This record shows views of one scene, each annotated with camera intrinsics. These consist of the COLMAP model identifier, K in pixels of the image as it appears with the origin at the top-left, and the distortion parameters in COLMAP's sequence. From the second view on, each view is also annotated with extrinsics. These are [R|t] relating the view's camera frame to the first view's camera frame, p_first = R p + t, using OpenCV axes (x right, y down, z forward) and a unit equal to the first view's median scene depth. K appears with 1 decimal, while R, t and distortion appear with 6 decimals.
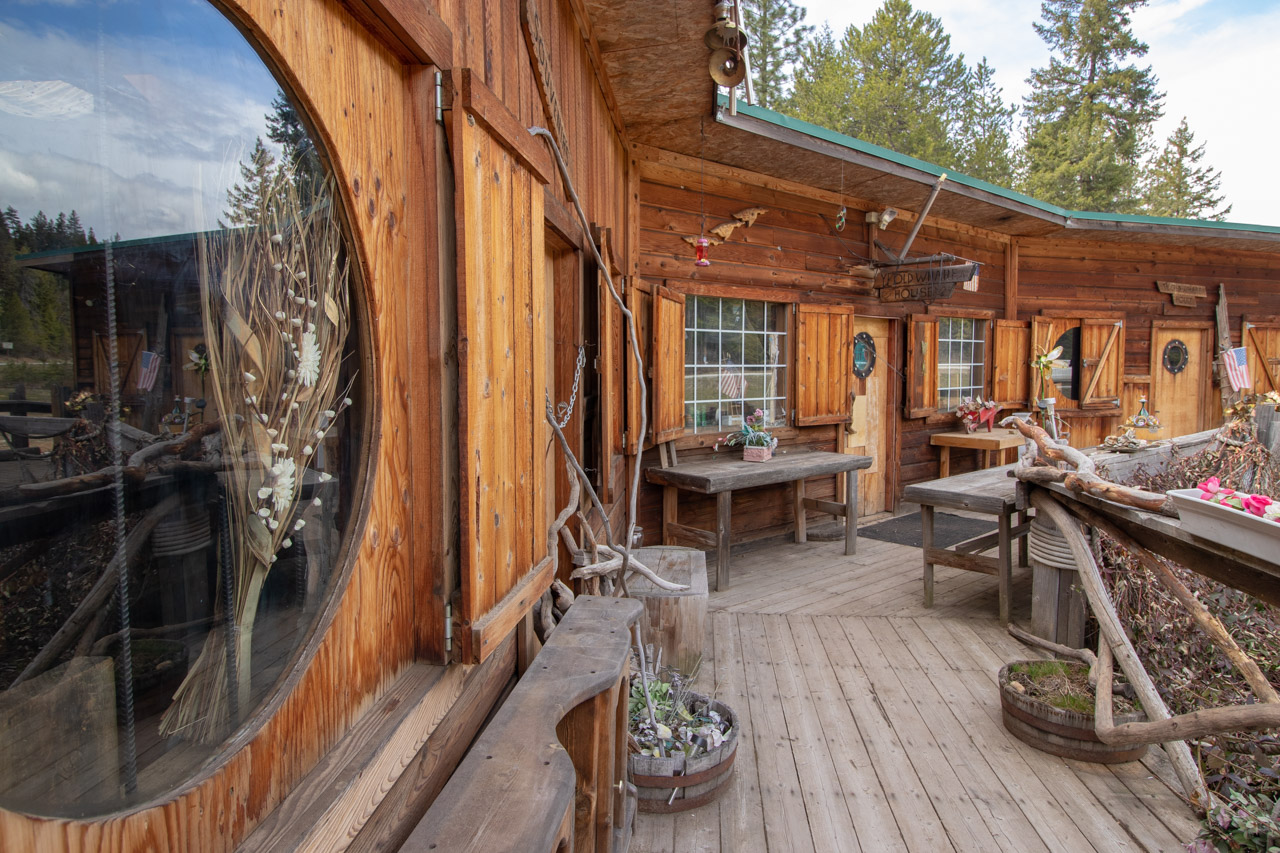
lens RADIAL K [[782.9, 0, 652.3], [0, 782.9, 419.7], [0, 0, 1]] dist [-0.000986, -0.001751]
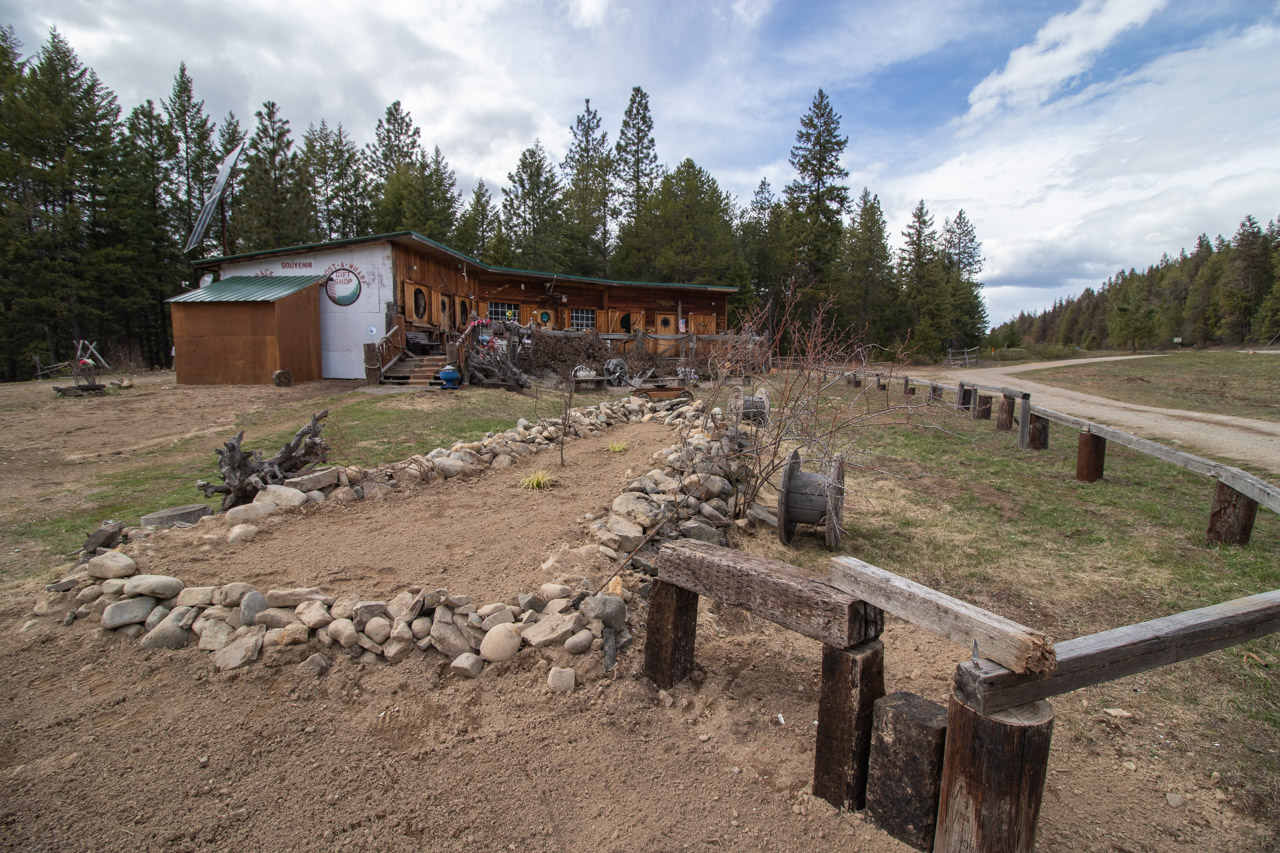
lens RADIAL K [[595.0, 0, 658.5], [0, 595.0, 421.2], [0, 0, 1]] dist [-0.000777, -0.000045]
pose [[0.999915, 0.005815, 0.011628, 0.624702], [-0.006193, 0.999446, 0.032700, 0.274228], [-0.011431, -0.032770, 0.999398, -1.654409]]
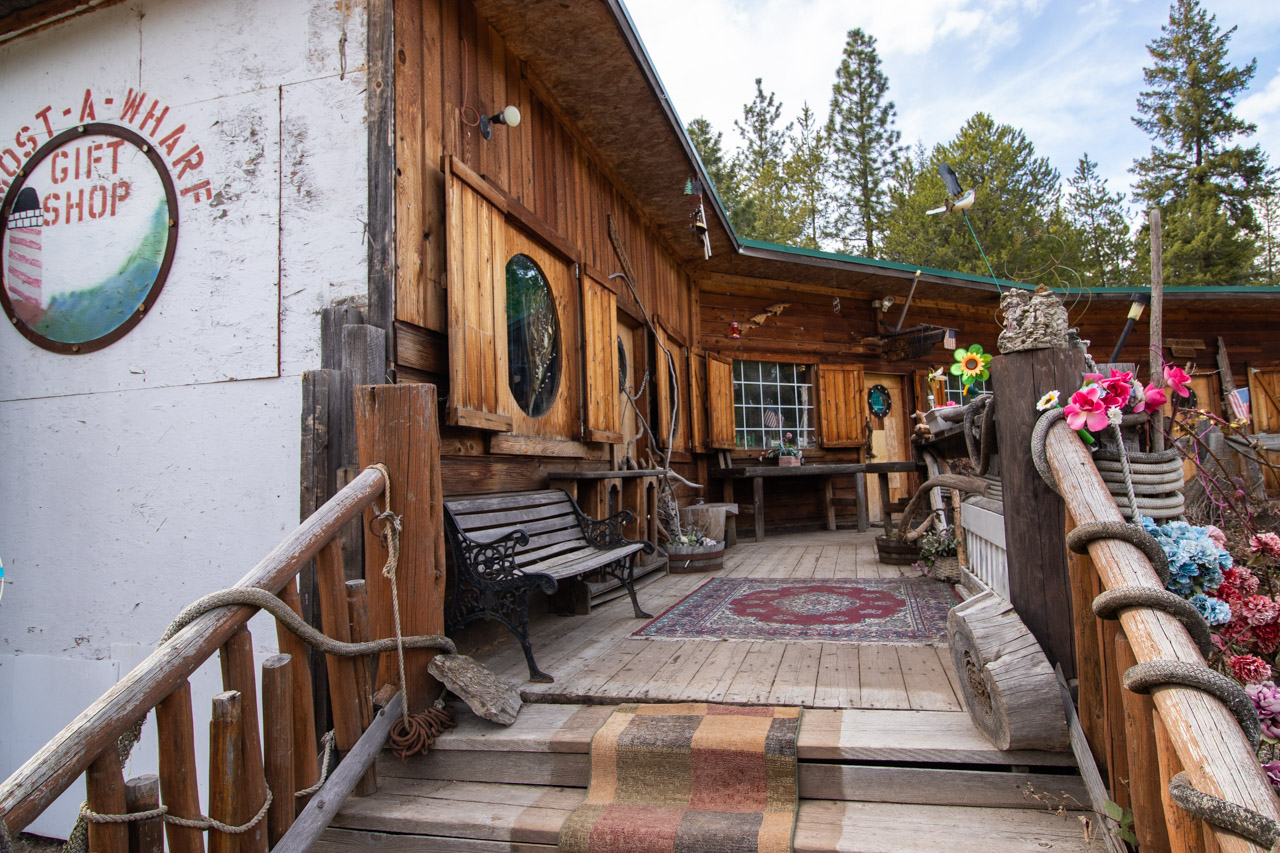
lens RADIAL K [[782.9, 0, 652.3], [0, 782.9, 419.7], [0, 0, 1]] dist [-0.000986, -0.001751]
pose [[0.982770, -0.051435, -0.177533, 0.087339], [0.025762, 0.989243, -0.143993, 0.102148], [0.183029, 0.136938, 0.973524, -0.305591]]
